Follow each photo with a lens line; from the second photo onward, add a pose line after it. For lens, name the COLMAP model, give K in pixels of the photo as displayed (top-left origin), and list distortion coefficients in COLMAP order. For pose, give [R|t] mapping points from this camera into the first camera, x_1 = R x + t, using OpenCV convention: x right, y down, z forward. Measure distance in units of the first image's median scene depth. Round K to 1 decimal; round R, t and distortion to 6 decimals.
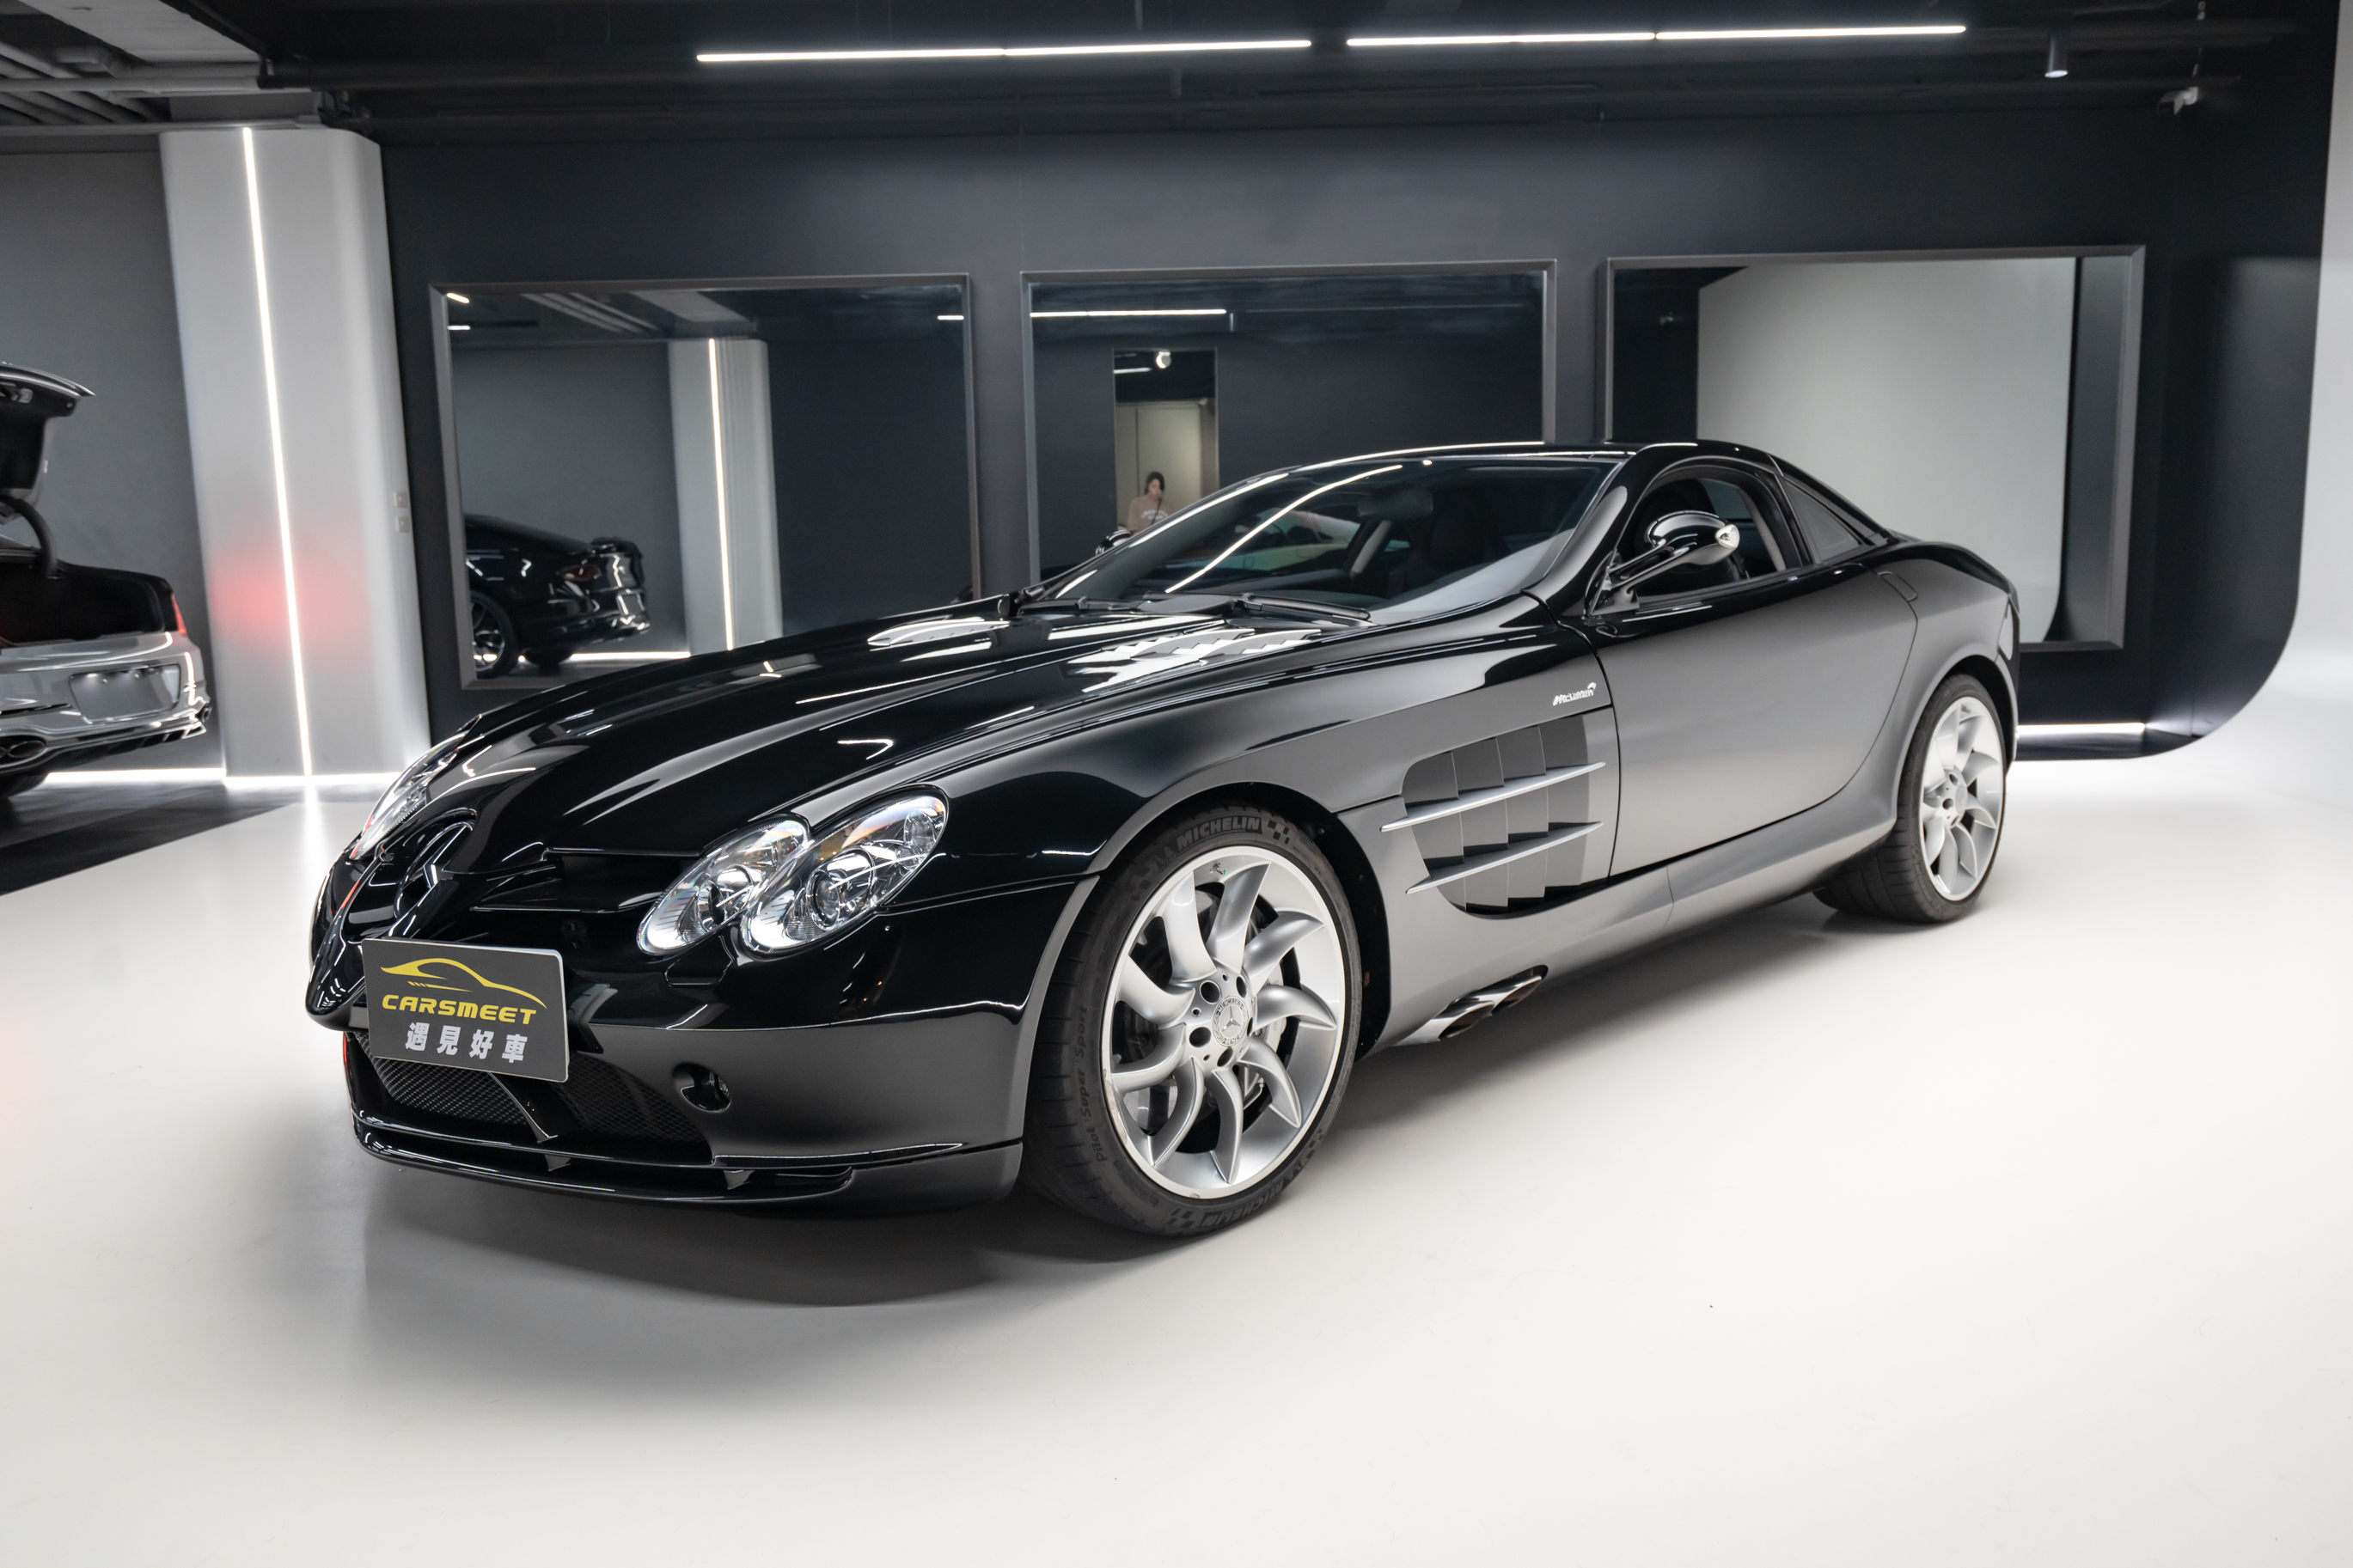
lens RADIAL K [[1723.1, 0, 1176.5], [0, 1723.1, 784.0], [0, 0, 1]] dist [-0.002801, -0.002608]
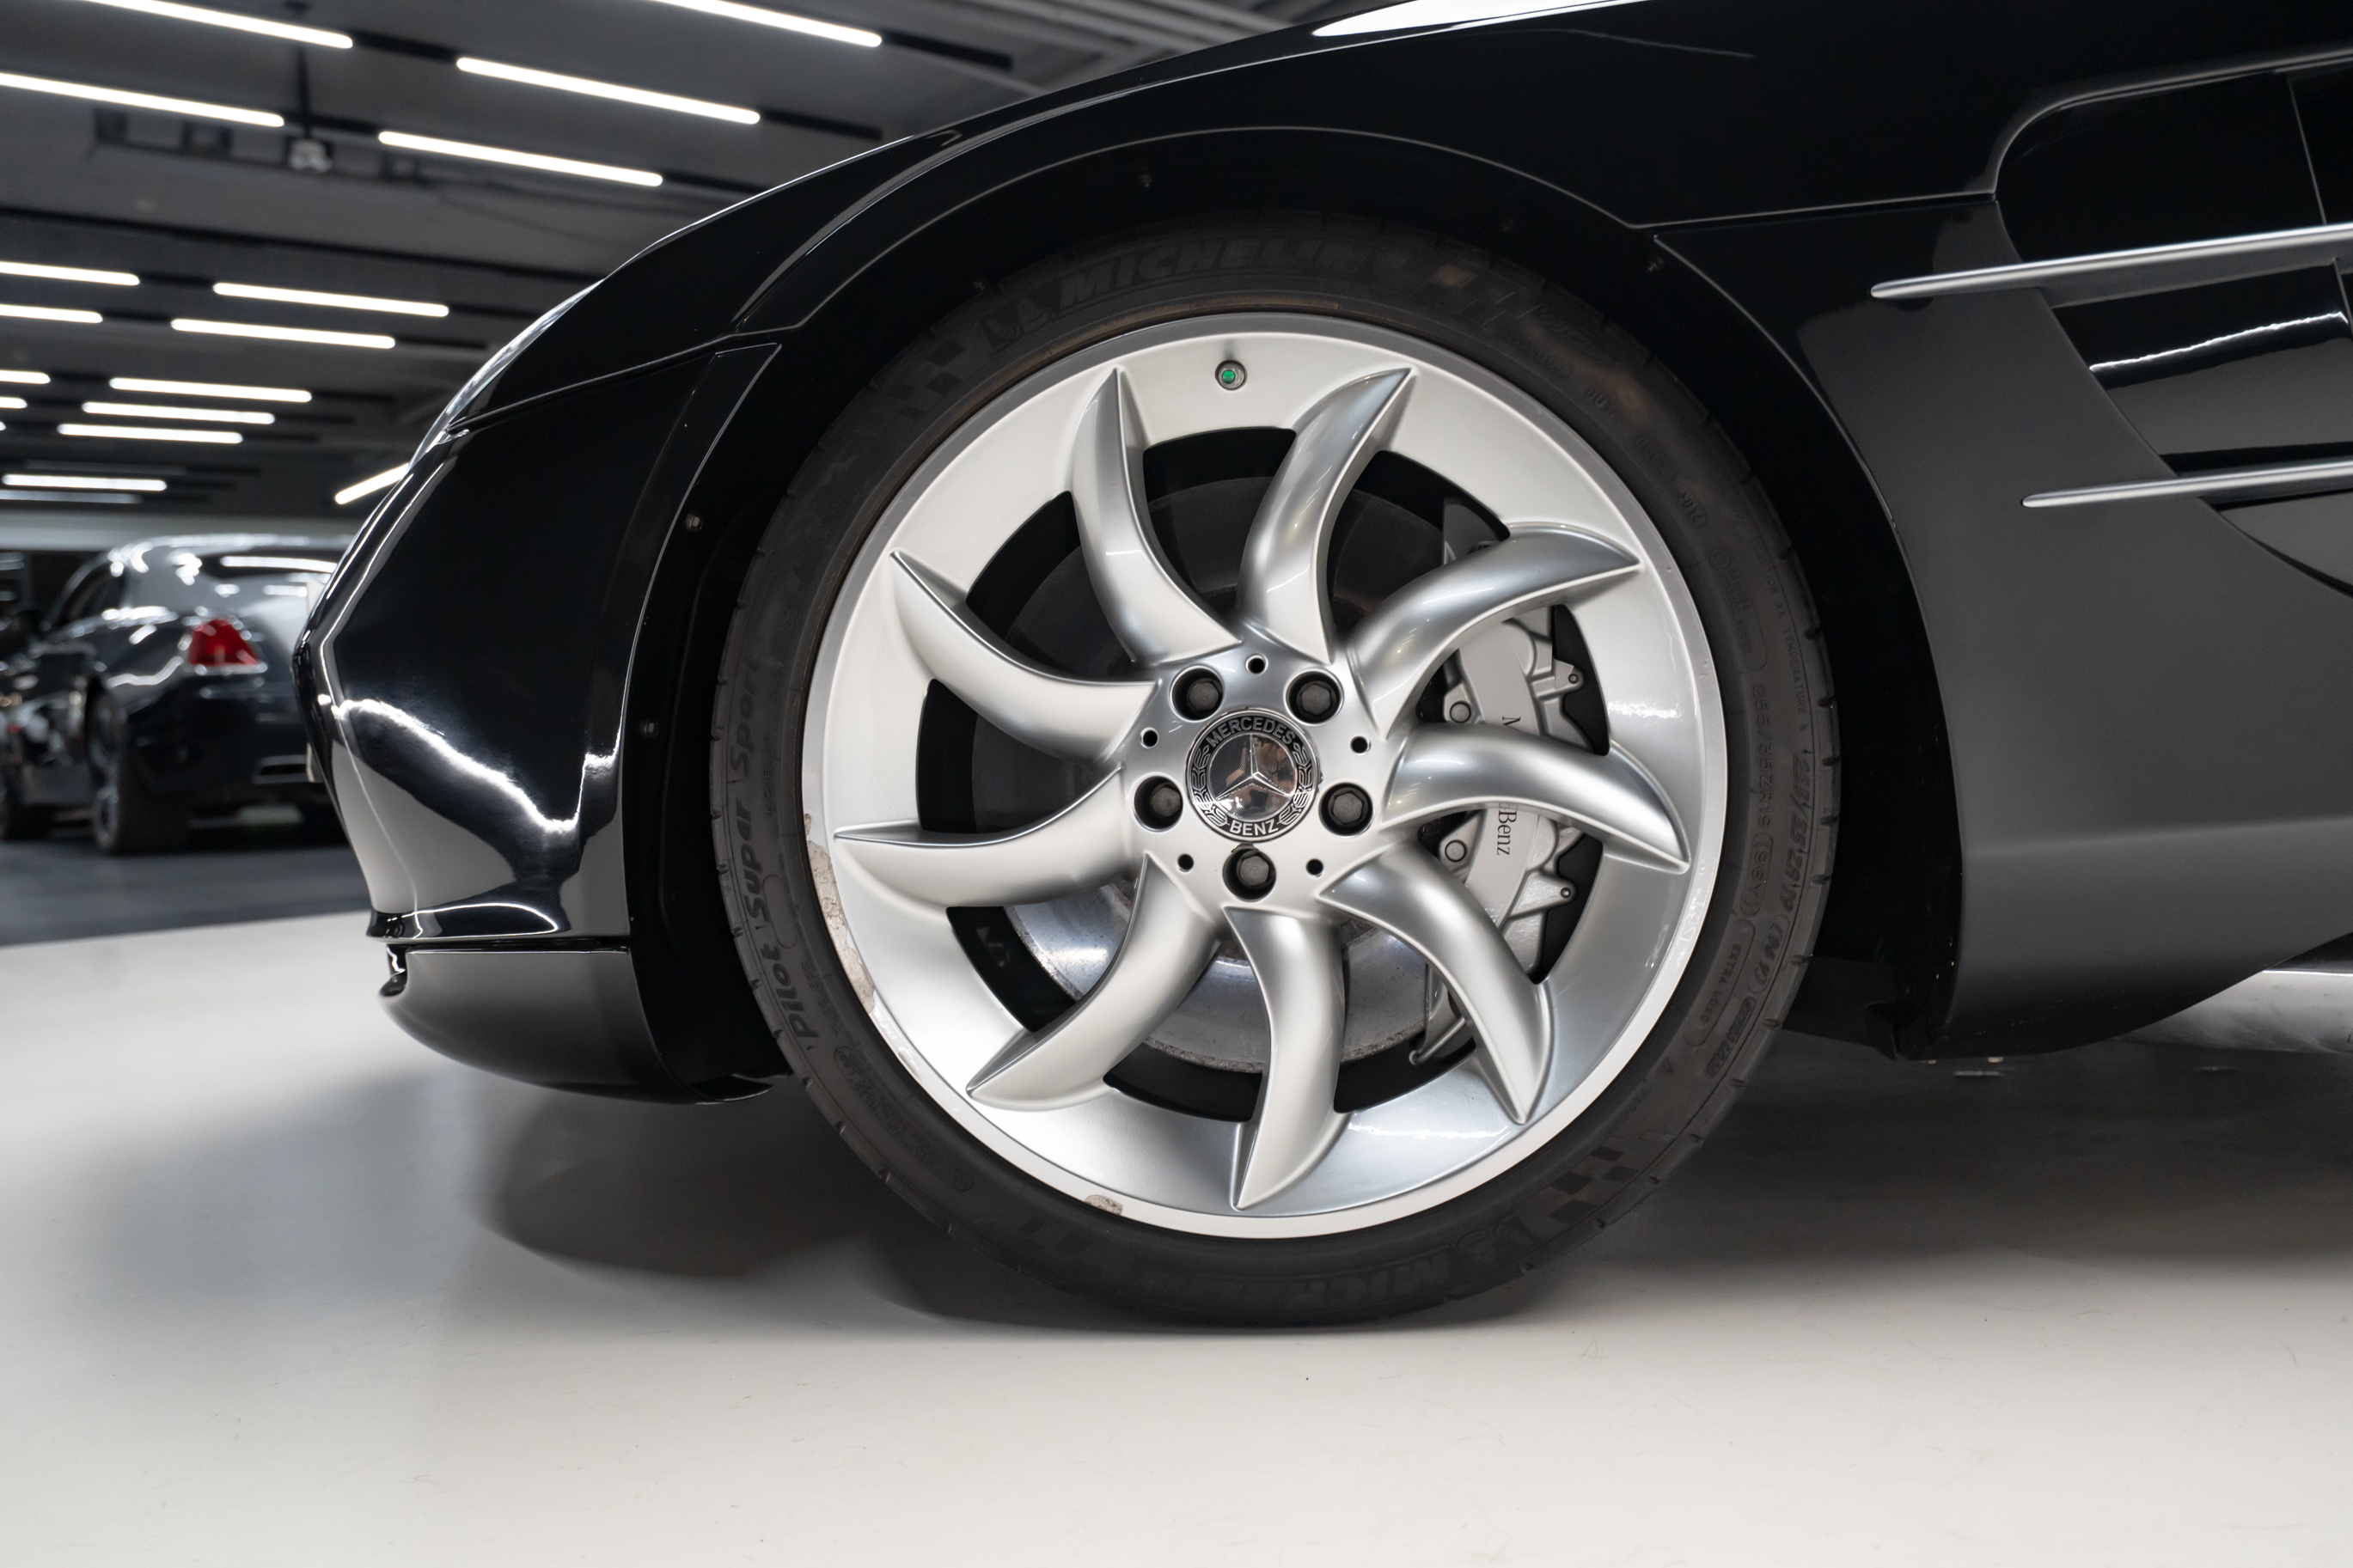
lens RADIAL K [[1878.2, 0, 1176.5], [0, 1878.2, 784.0], [0, 0, 1]] dist [0.006185, -0.000214]
pose [[0.618481, 0.017251, -0.785610, 0.126959], [-0.076131, 0.996371, -0.038056, 0.057124], [0.782103, 0.083346, 0.617550, 0.266217]]
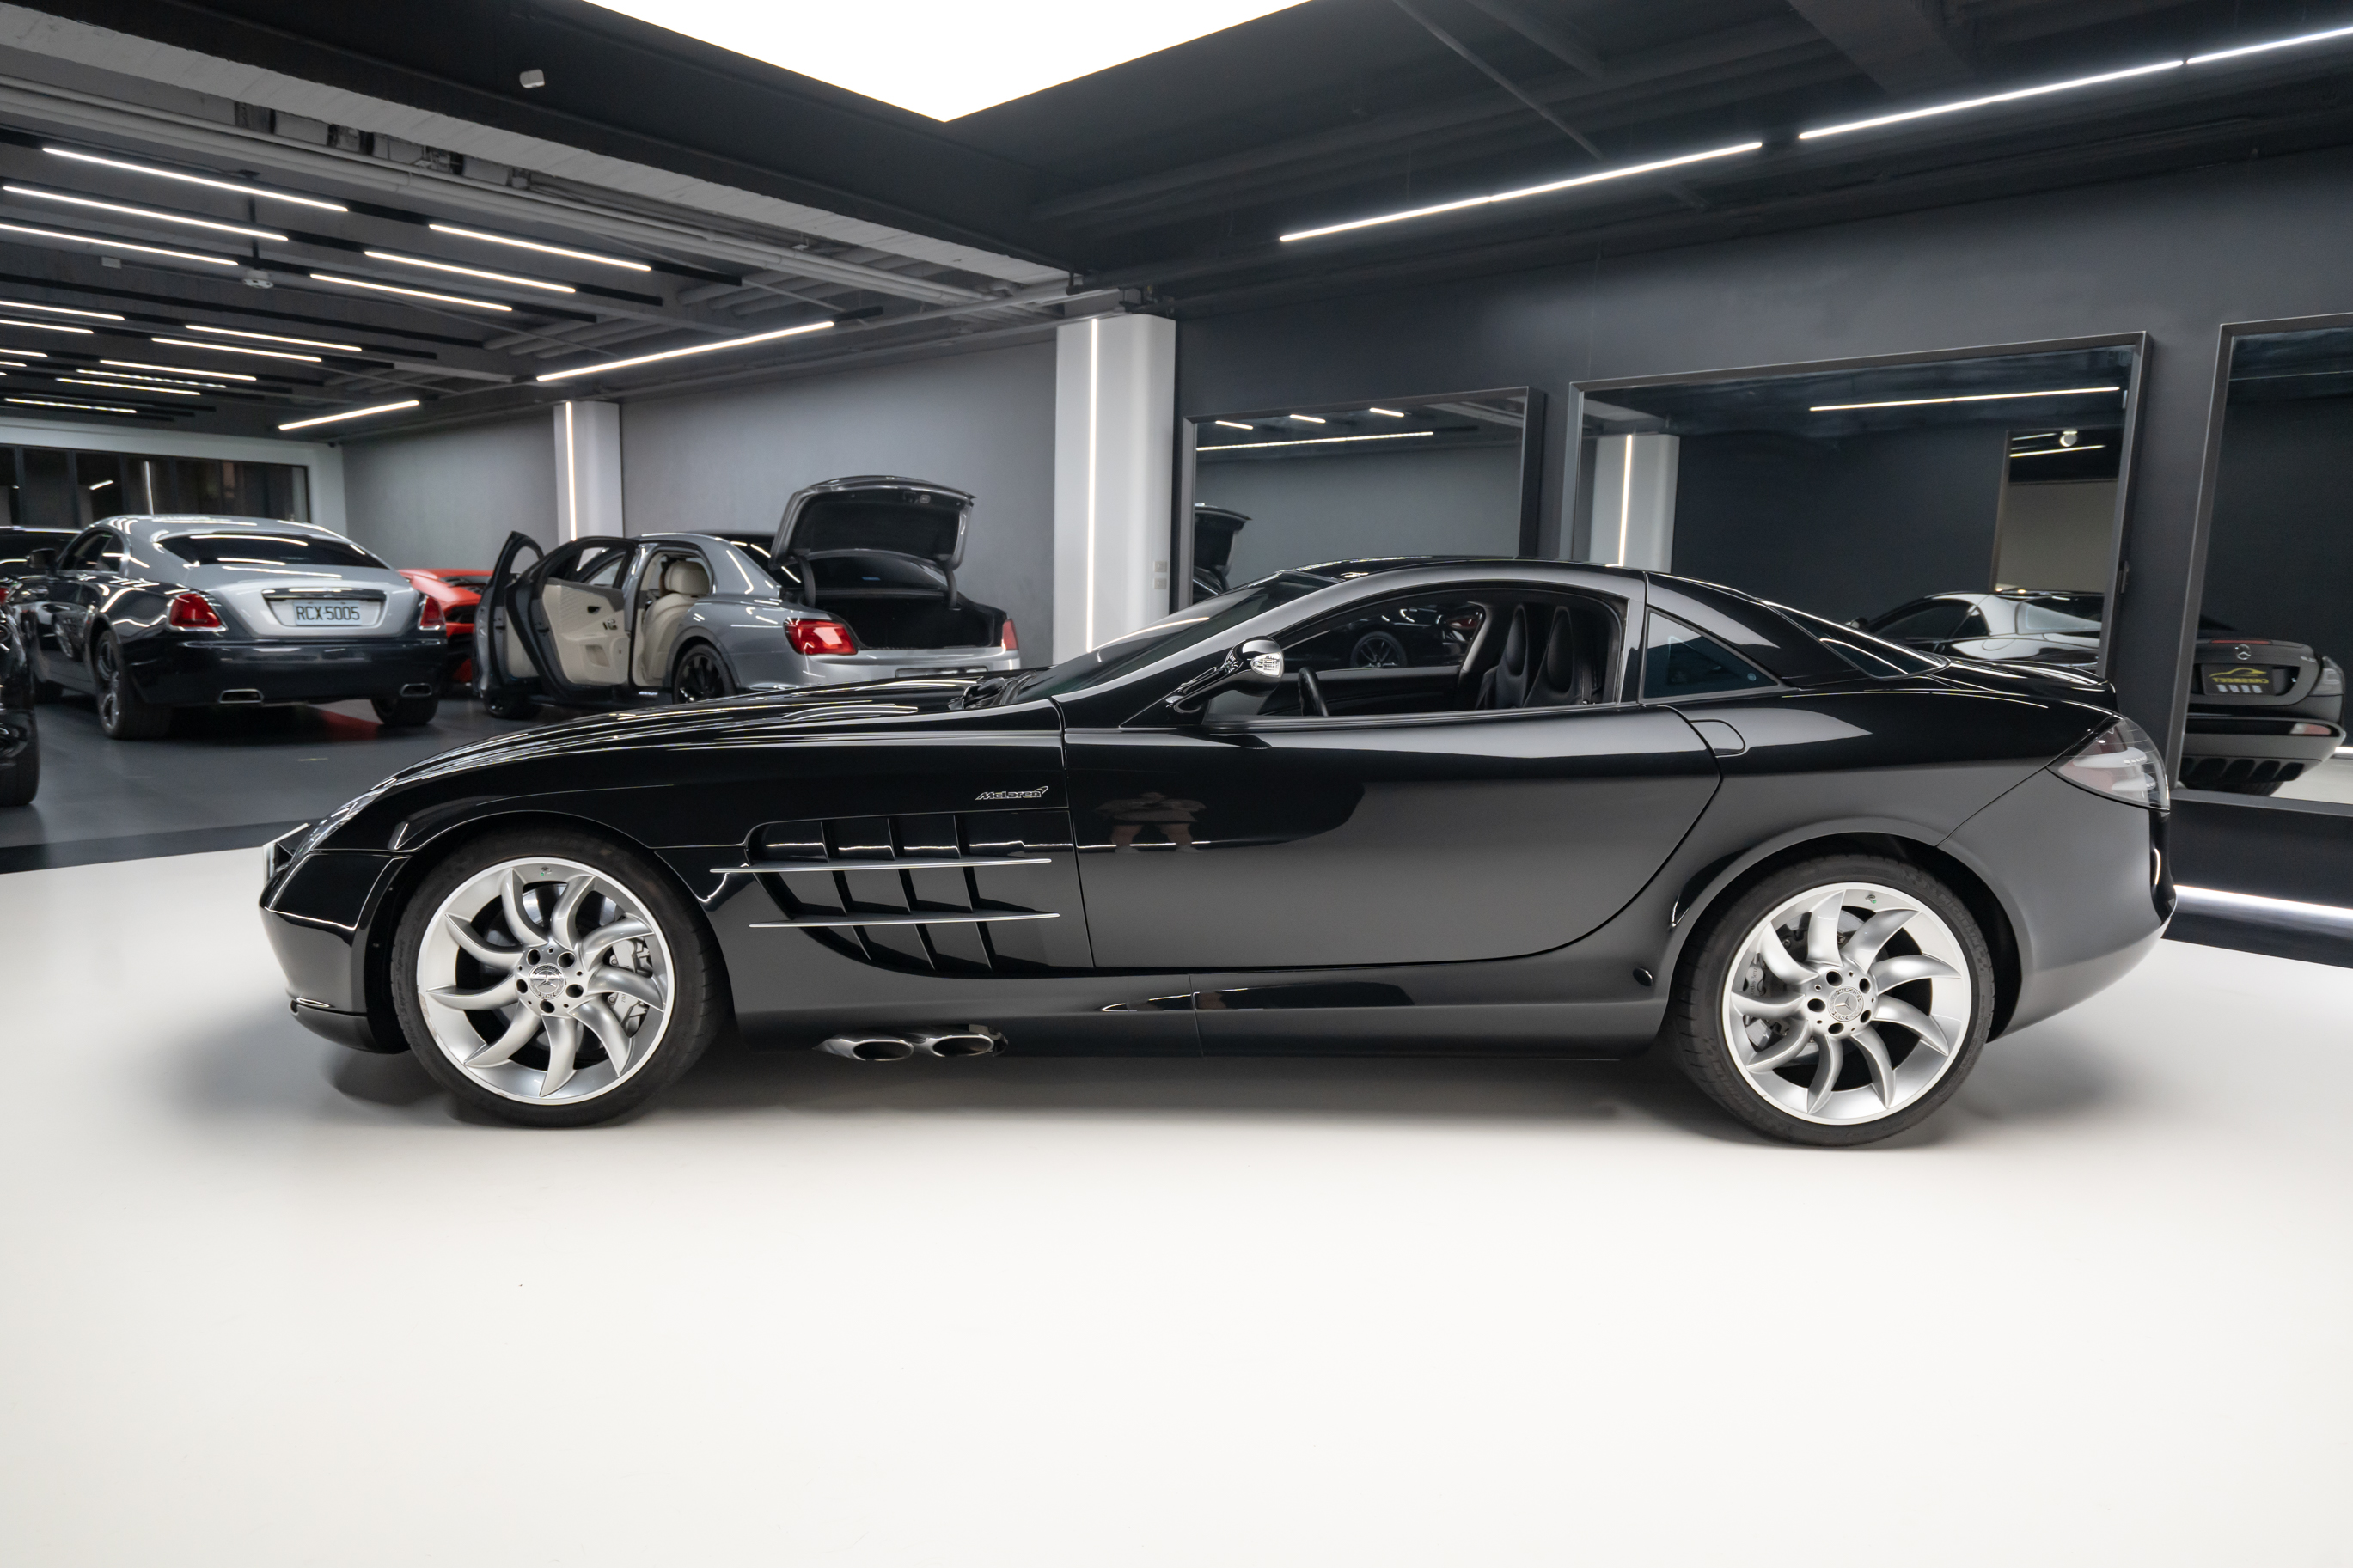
lens RADIAL K [[1389.1, 0, 1176.5], [0, 1389.1, 784.0], [0, 0, 1]] dist [0.006257, 0.001666]
pose [[0.725610, 0.136033, -0.674526, 0.415479], [-0.136877, 0.989209, 0.052252, -0.054379], [0.674355, 0.054412, 0.736400, 0.184336]]
